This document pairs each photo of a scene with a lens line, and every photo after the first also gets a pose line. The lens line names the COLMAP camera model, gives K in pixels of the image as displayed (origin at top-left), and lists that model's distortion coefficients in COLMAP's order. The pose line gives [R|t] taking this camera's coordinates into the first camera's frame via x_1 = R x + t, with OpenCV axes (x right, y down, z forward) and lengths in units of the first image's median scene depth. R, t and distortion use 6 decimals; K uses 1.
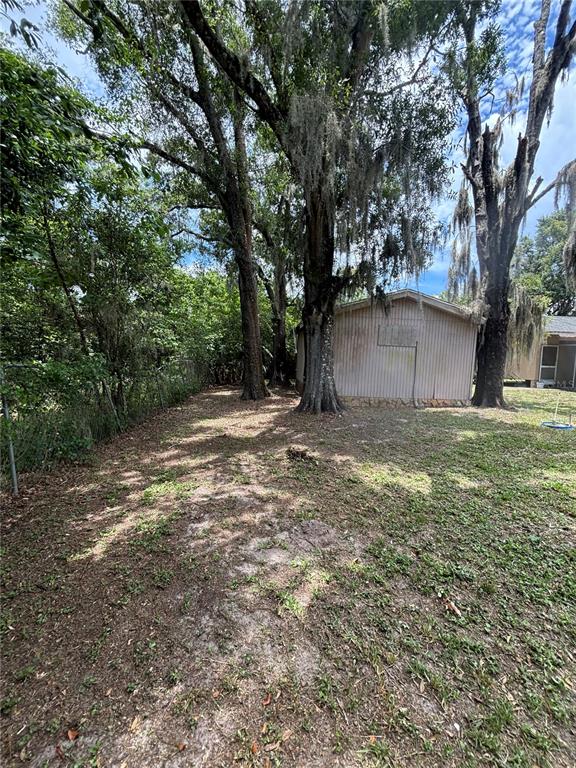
lens RADIAL K [[309.5, 0, 288.9], [0, 309.5, 384.5], [0, 0, 1]] dist [0.000788, 0.000374]
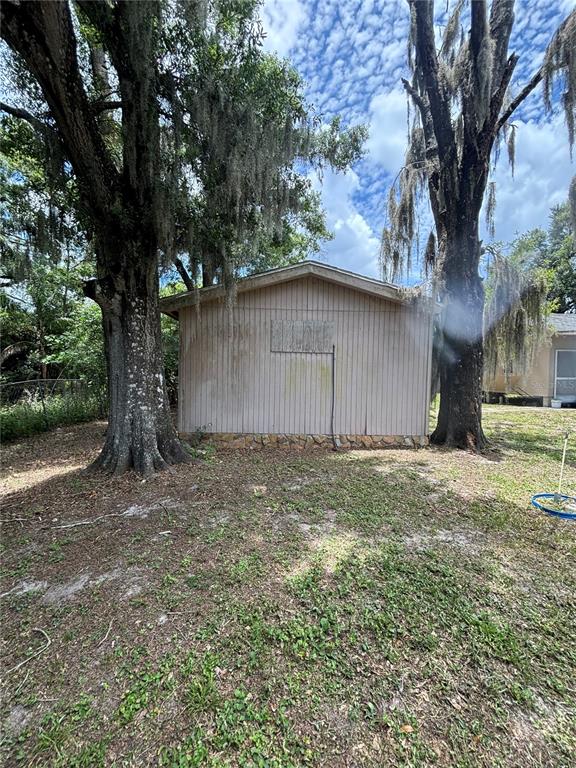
lens RADIAL K [[309.5, 0, 288.9], [0, 309.5, 384.5], [0, 0, 1]] dist [0.000788, 0.000374]
pose [[0.998370, -0.017283, -0.054400, 0.352132], [0.014612, 0.998686, -0.049115, -0.027719], [0.055177, 0.048240, 0.997311, 0.367094]]
